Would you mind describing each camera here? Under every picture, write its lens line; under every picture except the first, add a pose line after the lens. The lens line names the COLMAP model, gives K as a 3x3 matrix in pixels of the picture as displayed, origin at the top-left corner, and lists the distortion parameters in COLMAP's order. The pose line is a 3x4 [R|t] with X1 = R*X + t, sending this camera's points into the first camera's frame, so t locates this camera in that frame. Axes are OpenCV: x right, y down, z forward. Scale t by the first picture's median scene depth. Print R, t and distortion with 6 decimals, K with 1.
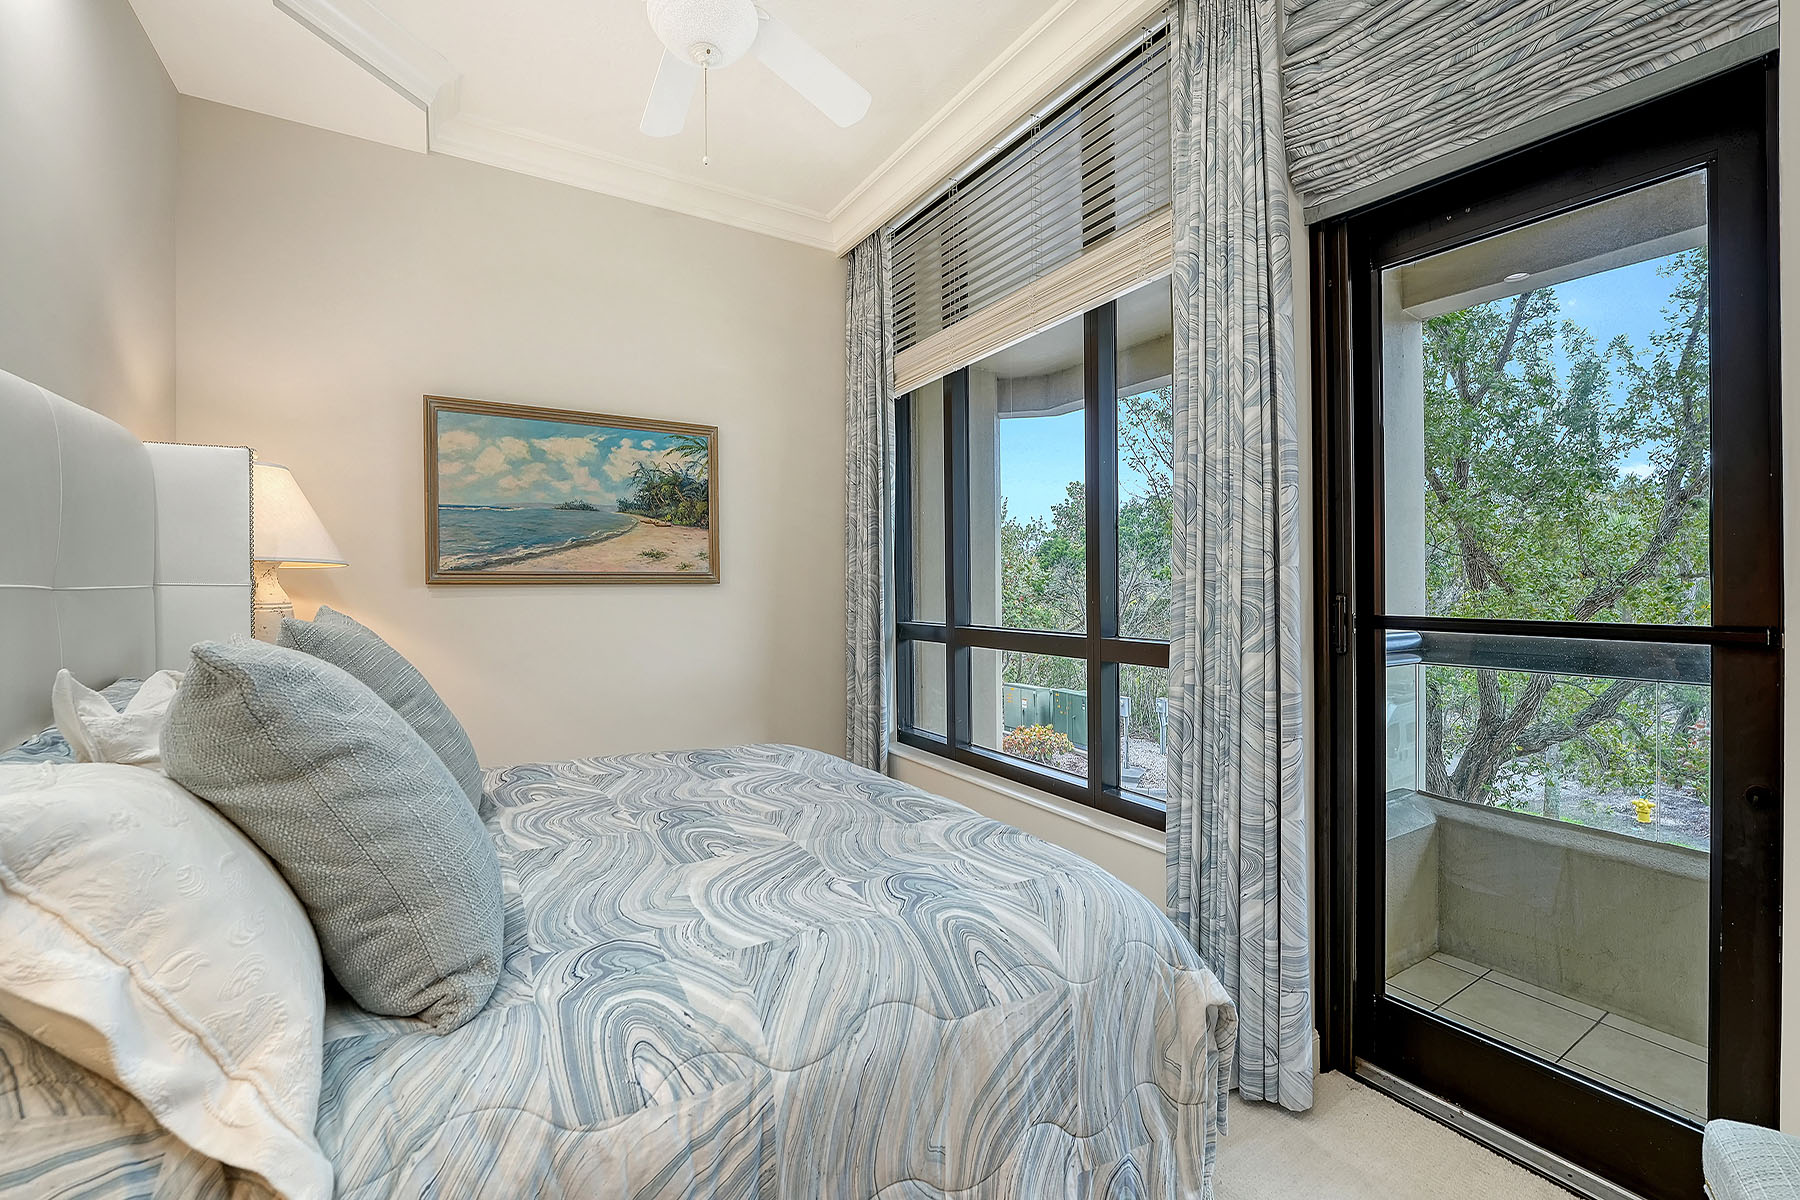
lens RADIAL K [[744.1, 0, 897.5], [0, 744.1, 585.7], [0, 0, 1]] dist [-0.015225, -0.000523]
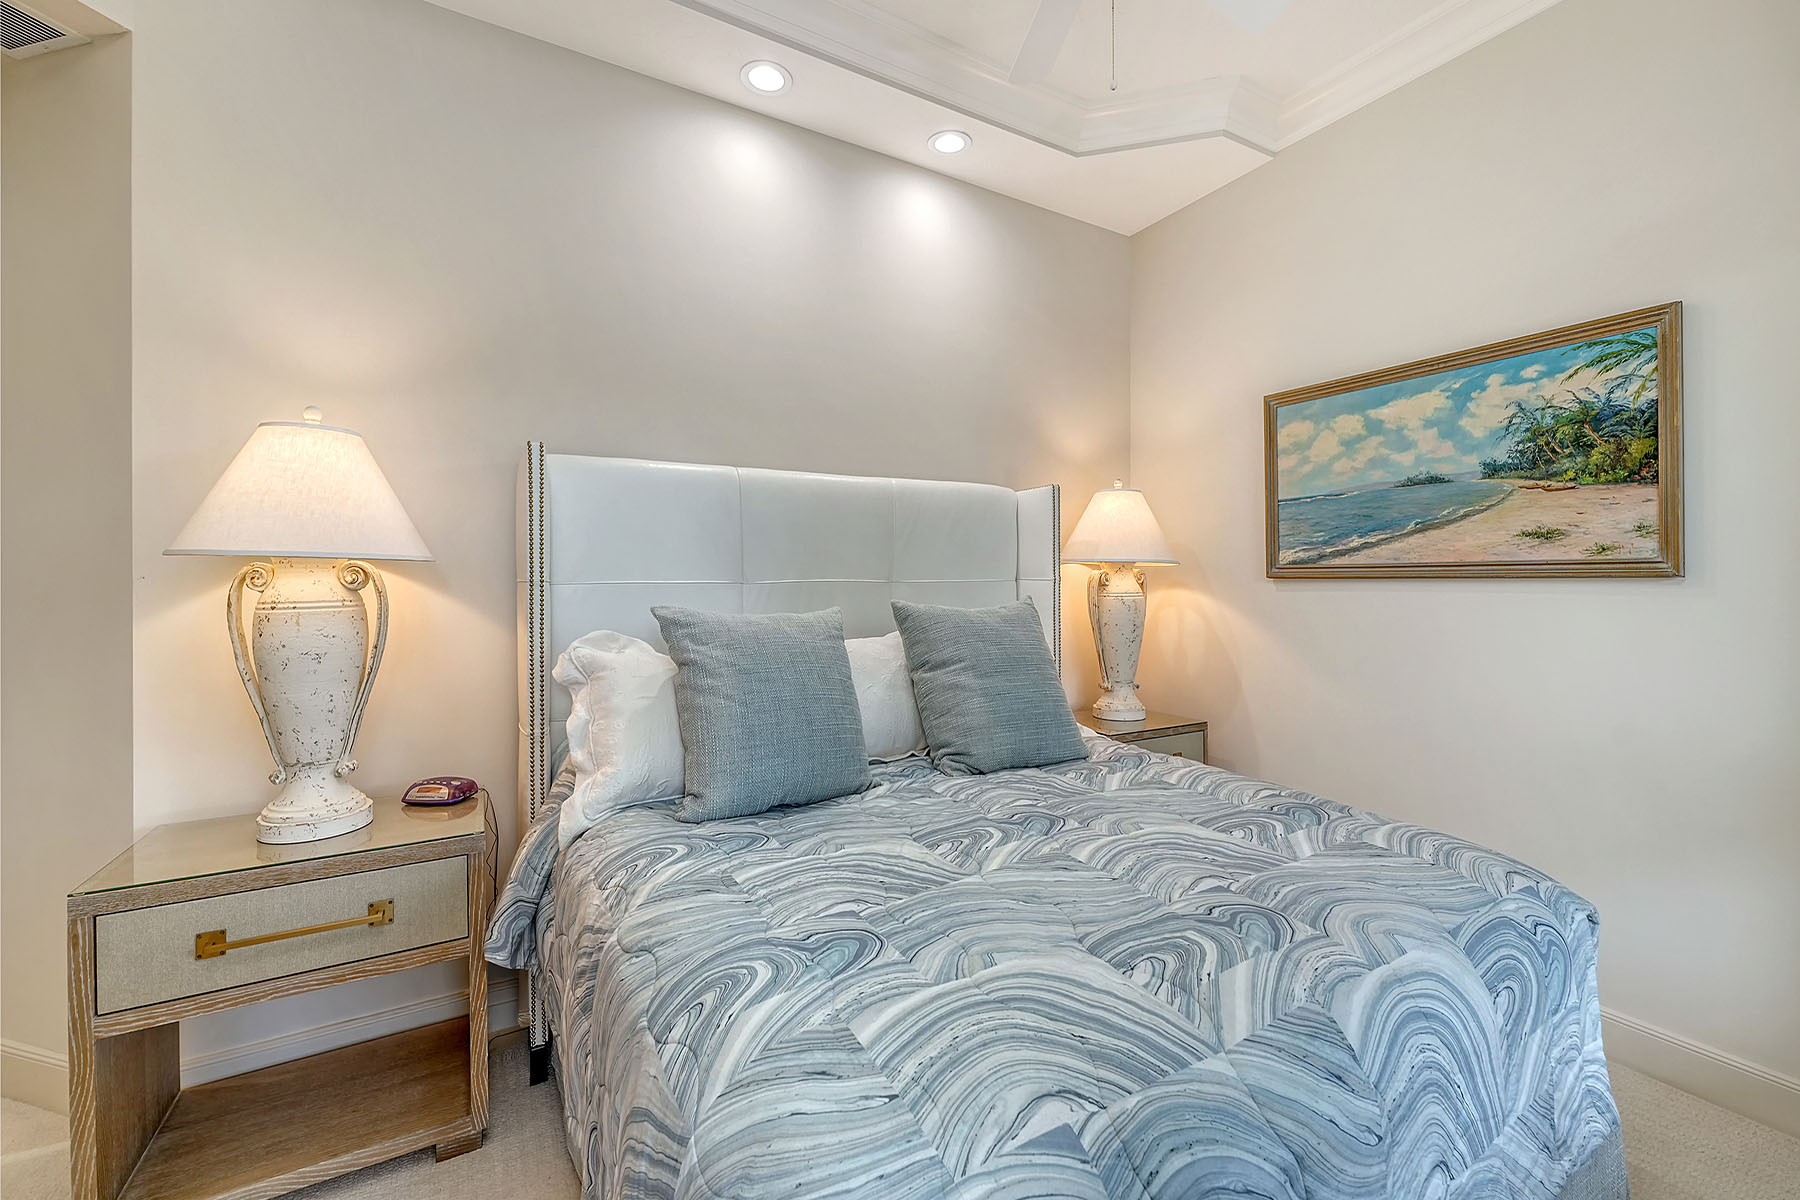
lens RADIAL K [[744.1, 0, 933.7], [0, 744.1, 590.3], [0, 0, 1]] dist [-0.015225, -0.000523]
pose [[-0.009086, 0.015472, -0.999839, 0.376528], [0.000229, 0.999880, 0.015470, -0.001424], [0.999959, -0.000088, -0.009088, 0.499713]]
